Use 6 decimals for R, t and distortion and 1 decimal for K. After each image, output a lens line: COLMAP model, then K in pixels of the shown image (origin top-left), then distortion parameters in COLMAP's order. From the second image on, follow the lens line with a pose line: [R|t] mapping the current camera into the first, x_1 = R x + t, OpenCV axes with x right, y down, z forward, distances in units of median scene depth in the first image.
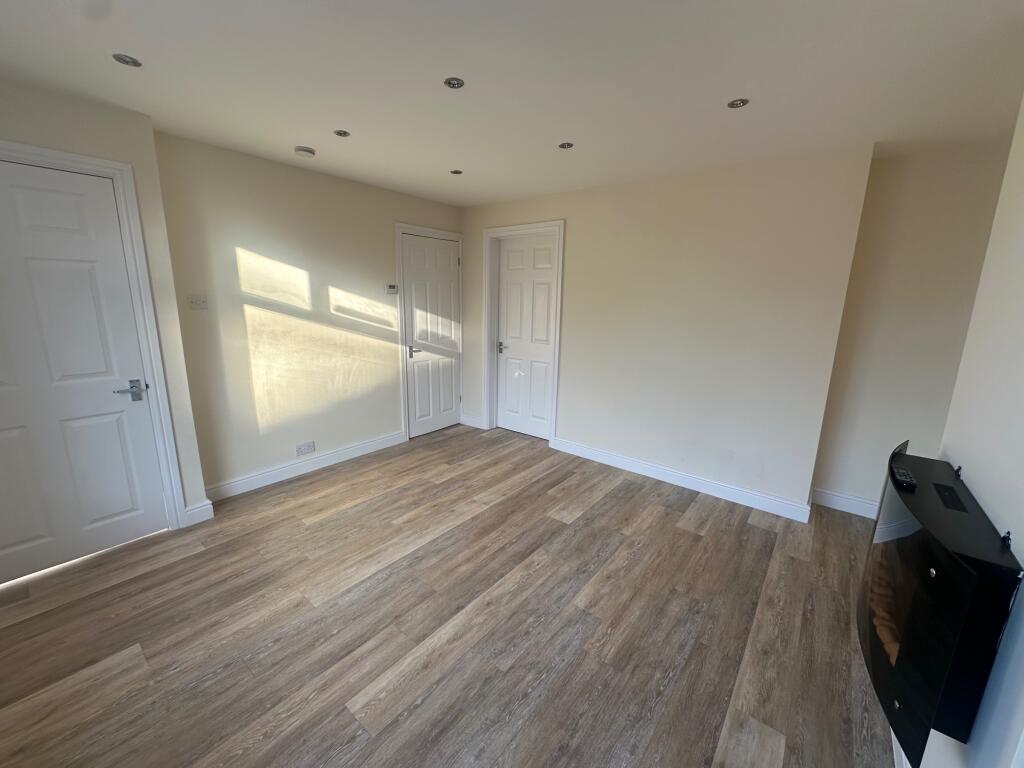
lens RADIAL K [[408.3, 0, 507.3], [0, 408.3, 380.1], [0, 0, 1]] dist [-0.002779, 0.000130]
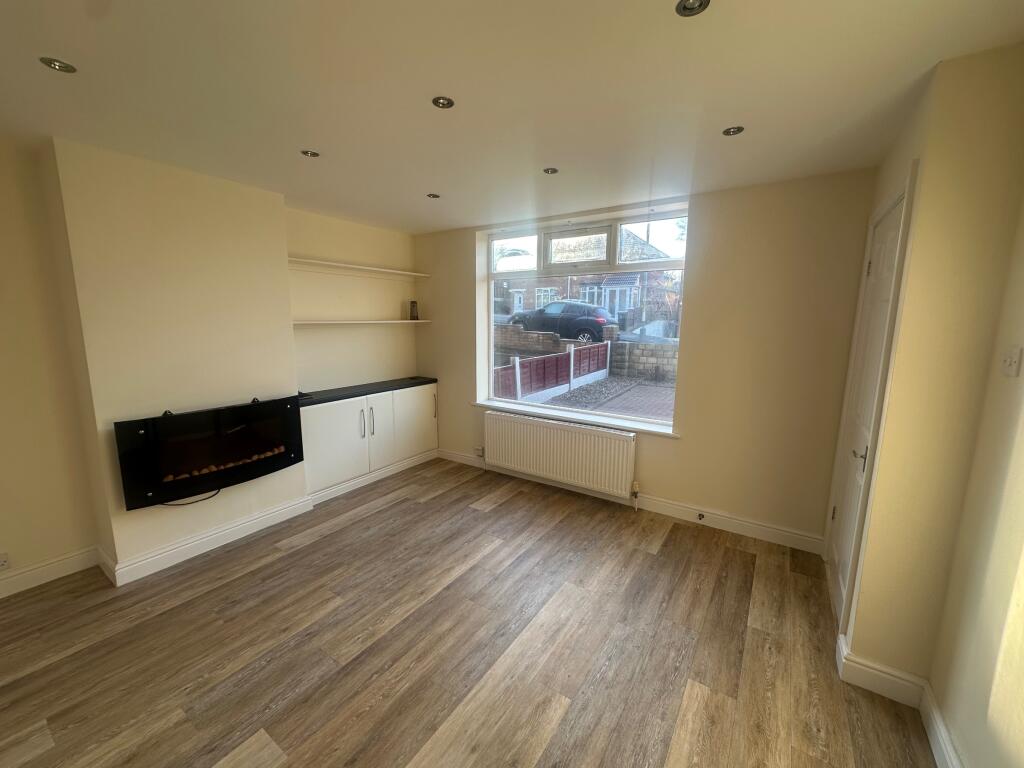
lens RADIAL K [[408.3, 0, 513.3], [0, 408.3, 383.1], [0, 0, 1]] dist [-0.002779, 0.000130]
pose [[-0.994810, -0.009404, -0.101312, -0.151776], [-0.044332, 0.936297, 0.348401, -0.350440], [0.091582, 0.351084, -0.931854, 1.591573]]
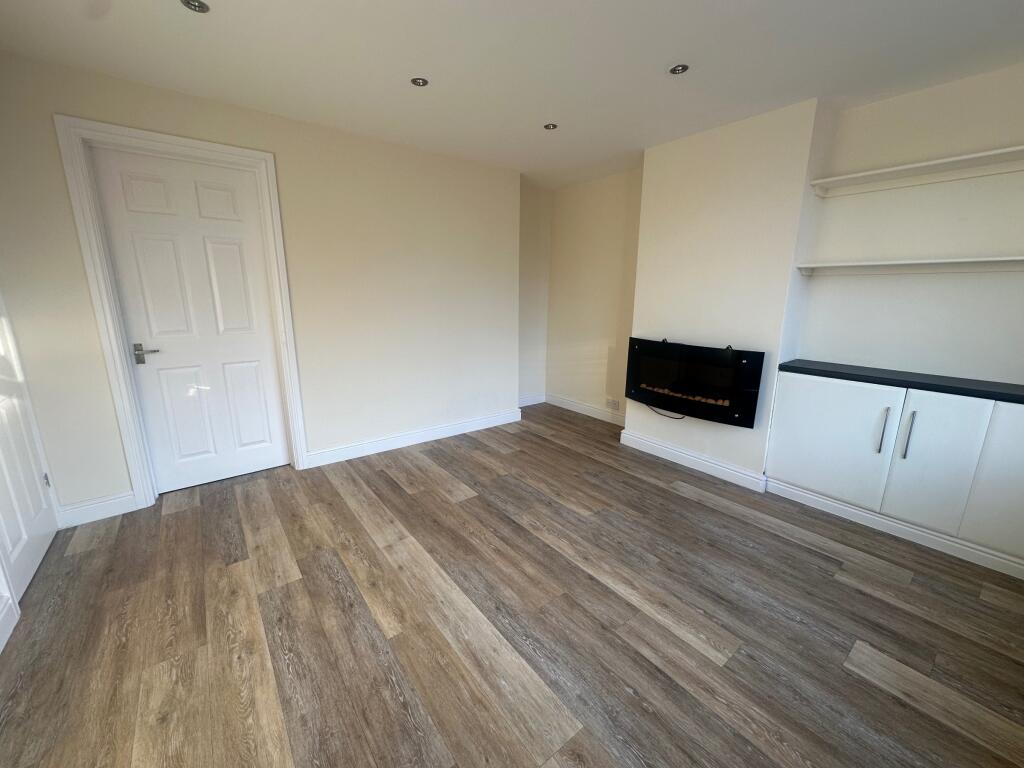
lens RADIAL K [[408.3, 0, 511.1], [0, 408.3, 385.0], [0, 0, 1]] dist [-0.002779, 0.000130]
pose [[0.226050, -0.235175, 0.945301, -0.813132], [0.191098, 0.962269, 0.193699, -0.094174], [-0.955188, 0.136859, 0.262462, 0.717603]]
